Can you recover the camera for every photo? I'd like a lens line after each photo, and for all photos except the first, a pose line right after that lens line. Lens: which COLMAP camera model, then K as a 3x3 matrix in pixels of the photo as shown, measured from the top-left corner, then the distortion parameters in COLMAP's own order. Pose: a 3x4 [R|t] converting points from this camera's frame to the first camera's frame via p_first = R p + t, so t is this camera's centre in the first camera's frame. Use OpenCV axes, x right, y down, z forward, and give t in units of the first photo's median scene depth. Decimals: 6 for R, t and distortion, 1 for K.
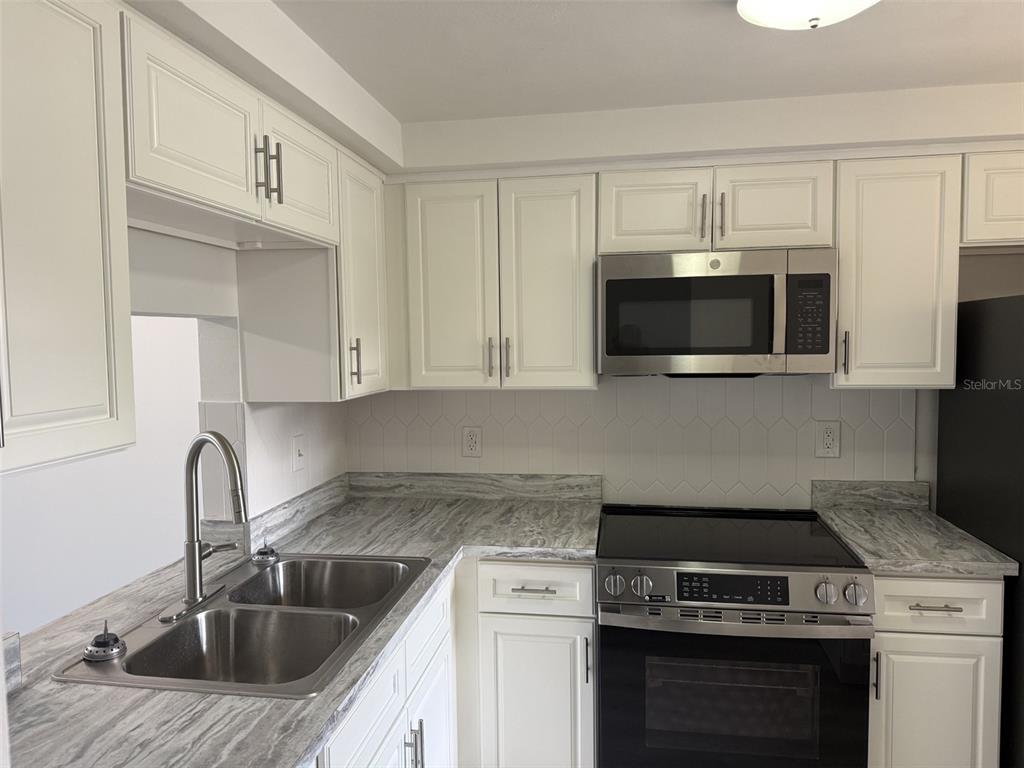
lens RADIAL K [[721.9, 0, 511.1], [0, 721.9, 383.3], [0, 0, 1]] dist [0.037427, -0.040944]
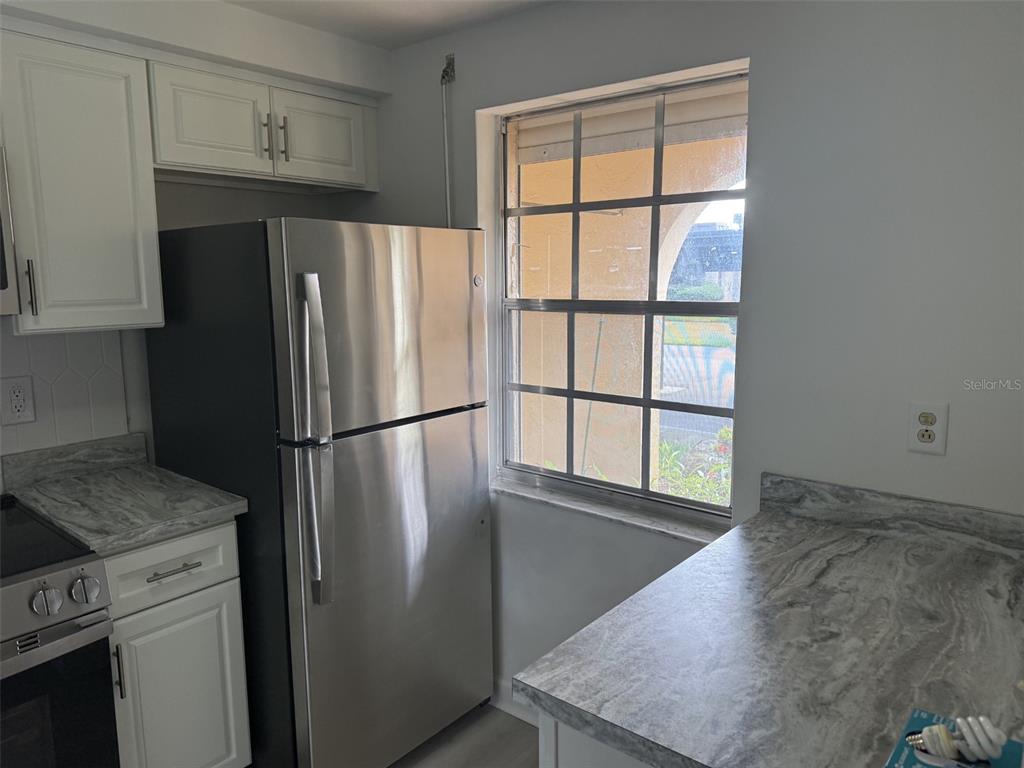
lens RADIAL K [[721.9, 0, 507.0], [0, 721.9, 382.5], [0, 0, 1]] dist [0.037427, -0.040944]
pose [[0.512504, -0.116409, 0.850758, 0.052666], [0.047345, 0.993092, 0.107363, -0.001002], [-0.857379, -0.014745, 0.514475, 0.180209]]
